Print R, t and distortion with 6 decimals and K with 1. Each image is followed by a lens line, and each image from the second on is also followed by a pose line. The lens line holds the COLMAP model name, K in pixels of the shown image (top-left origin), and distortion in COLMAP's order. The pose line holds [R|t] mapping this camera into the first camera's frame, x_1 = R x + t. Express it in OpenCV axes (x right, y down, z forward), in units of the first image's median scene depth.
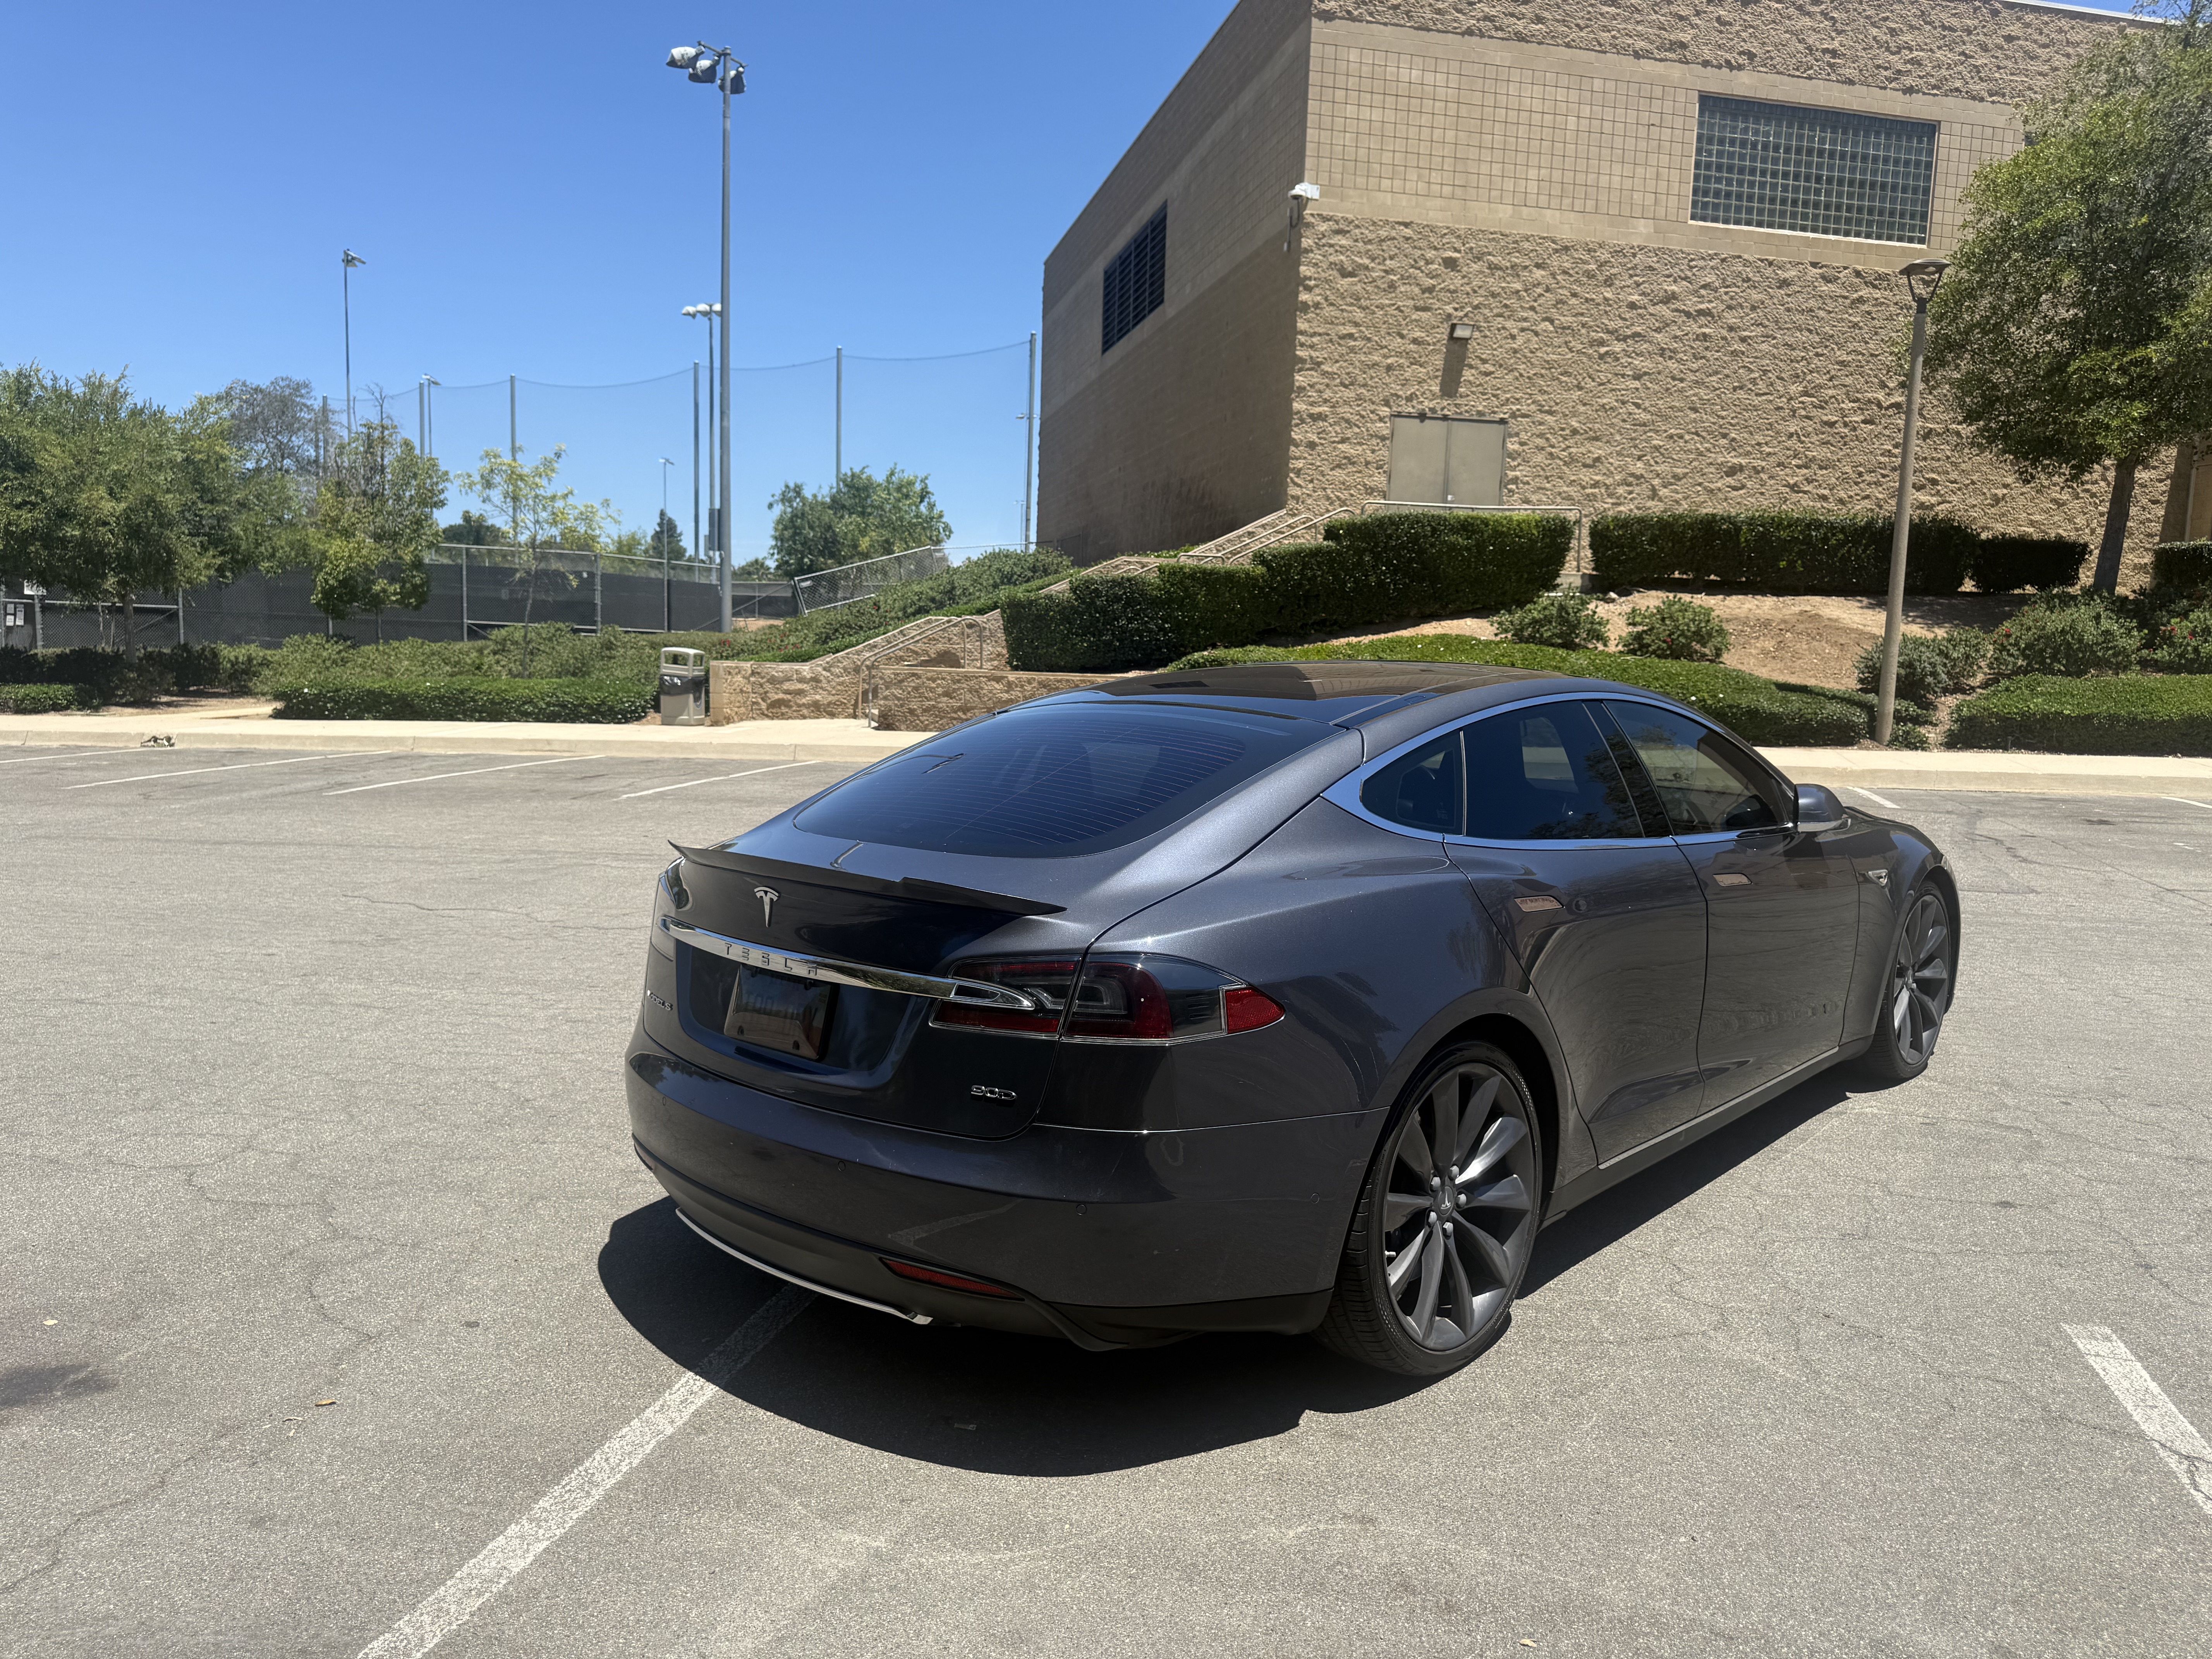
lens RADIAL K [[1655.9, 0, 1110.7], [0, 1655.9, 842.5], [0, 0, 1]] dist [-0.010480, -0.006399]
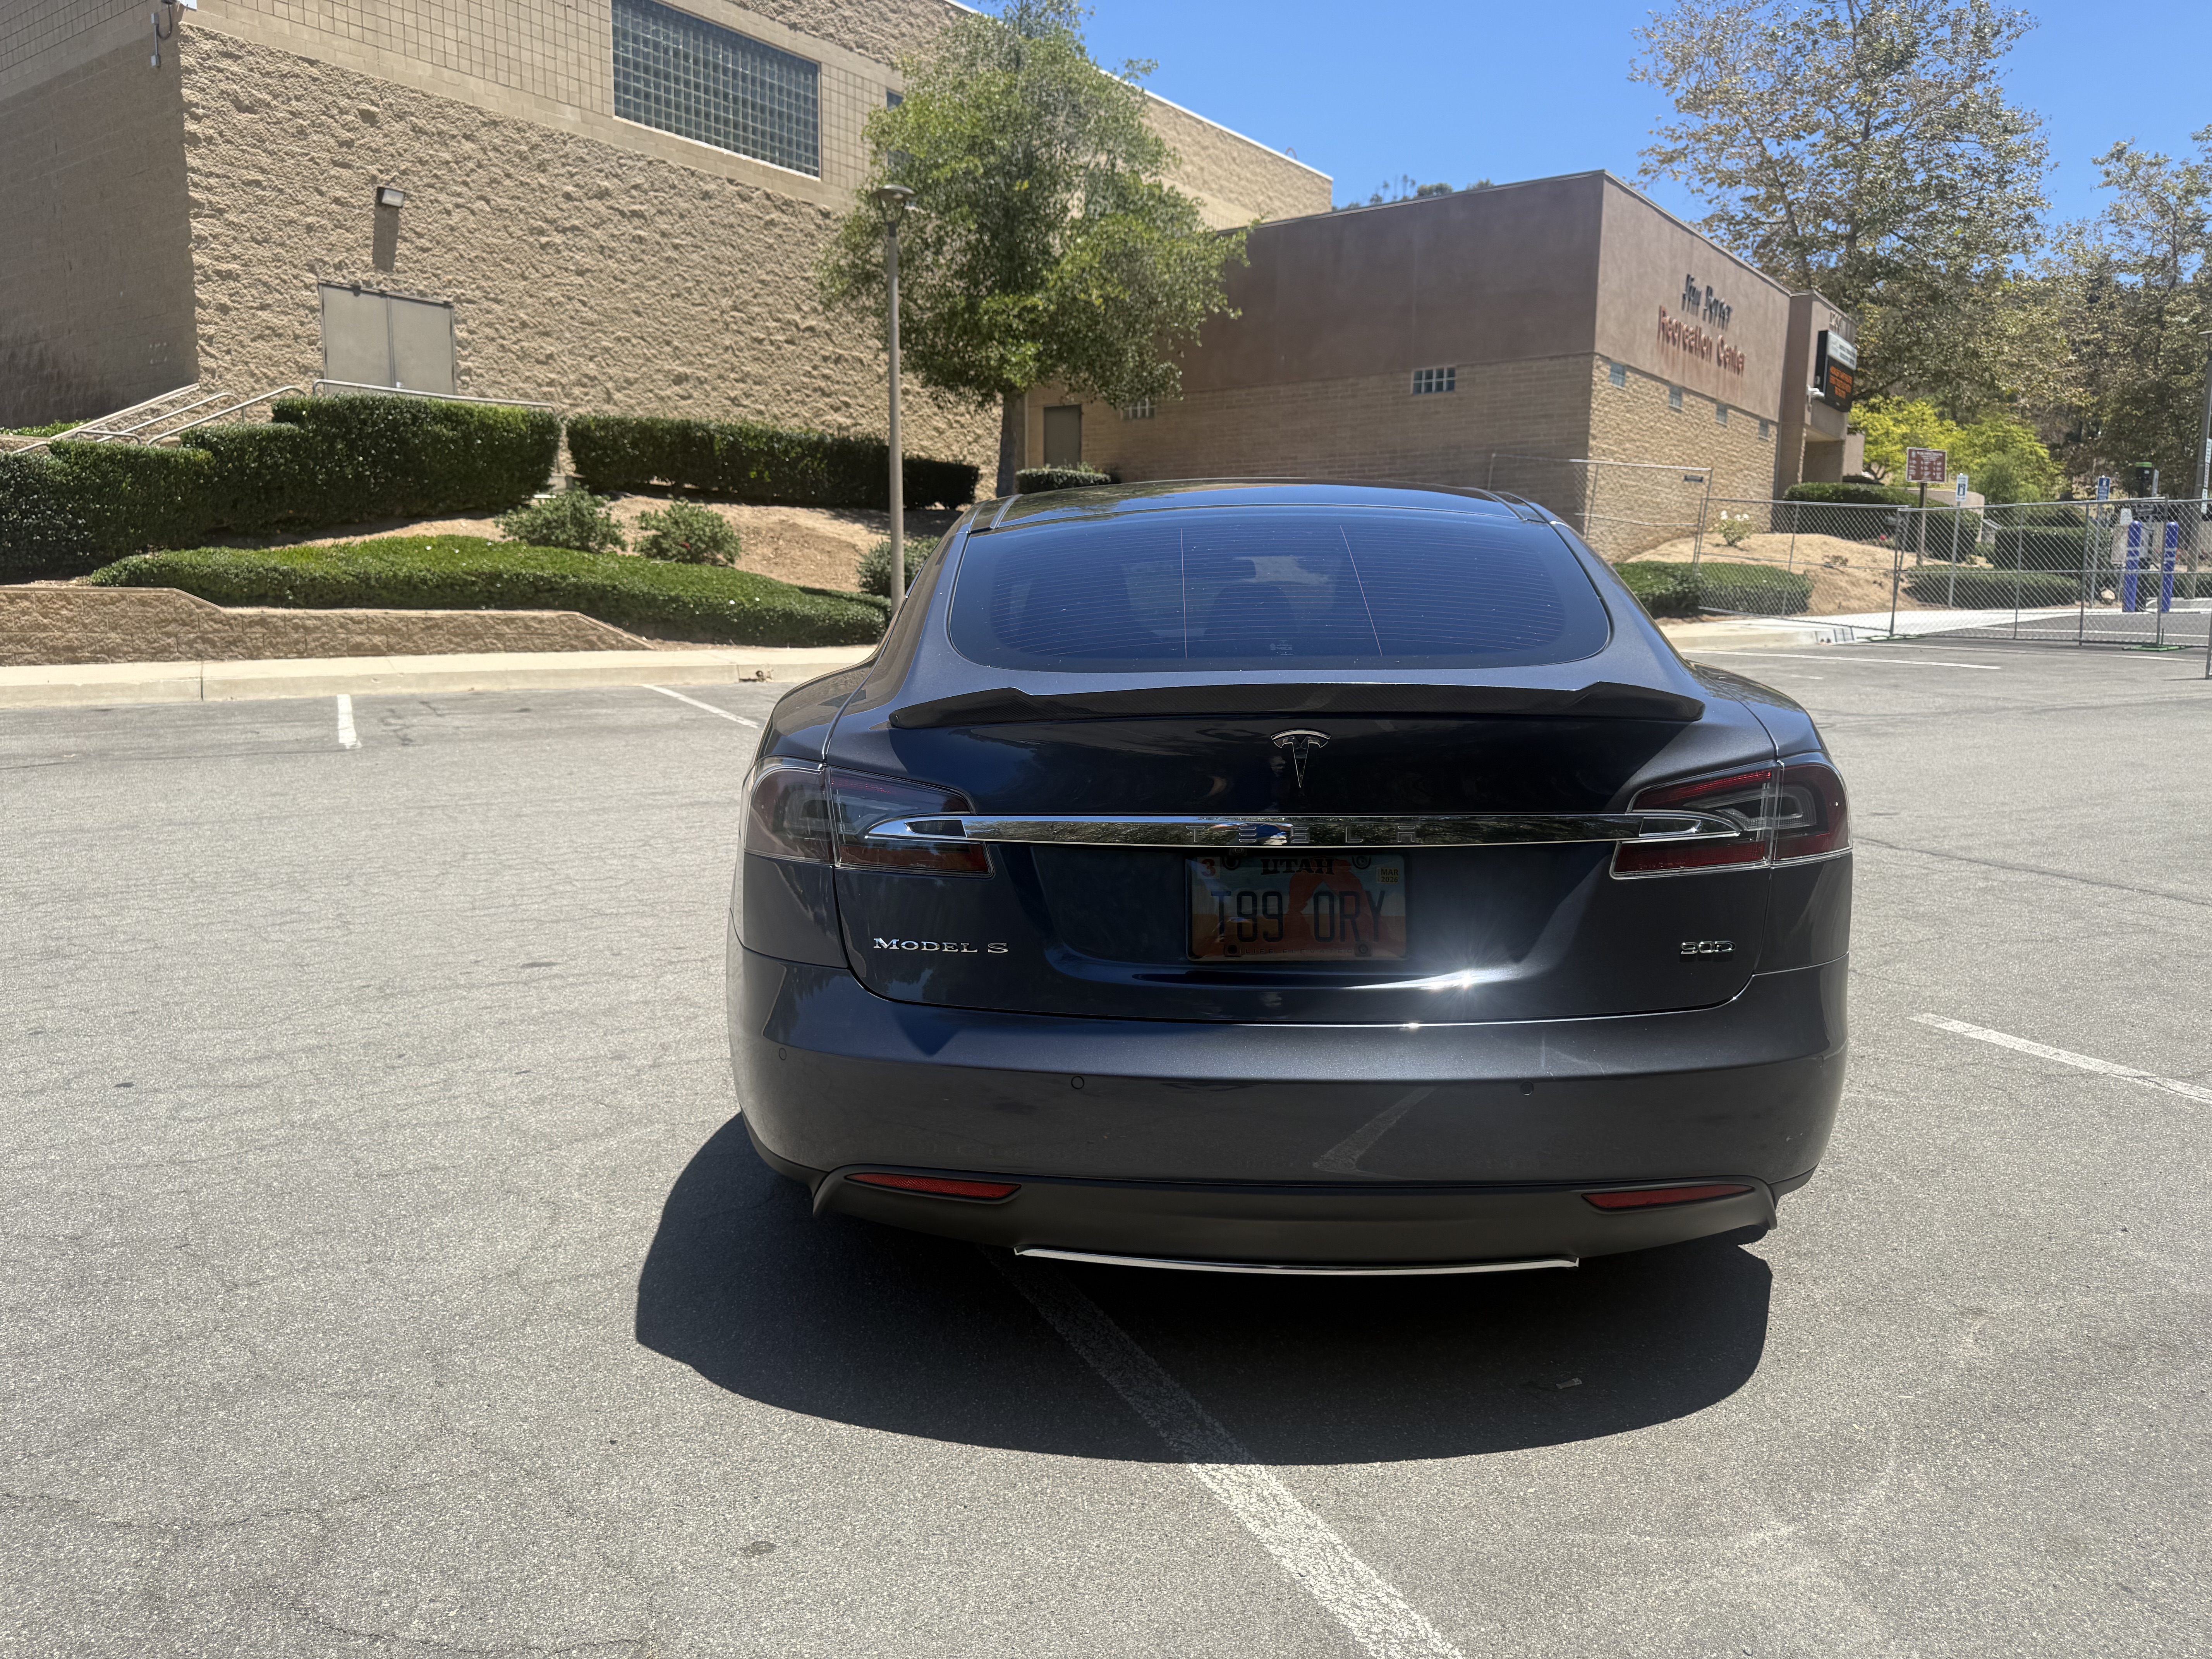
lens RADIAL K [[1670.4, 0, 1097.5], [0, 1670.4, 809.7], [0, 0, 1]] dist [0.001888, 0.006099]
pose [[0.767386, -0.087184, 0.635230, -0.095304], [0.072796, 0.996153, 0.048779, 0.002775], [-0.637040, 0.008810, 0.770781, 0.066404]]
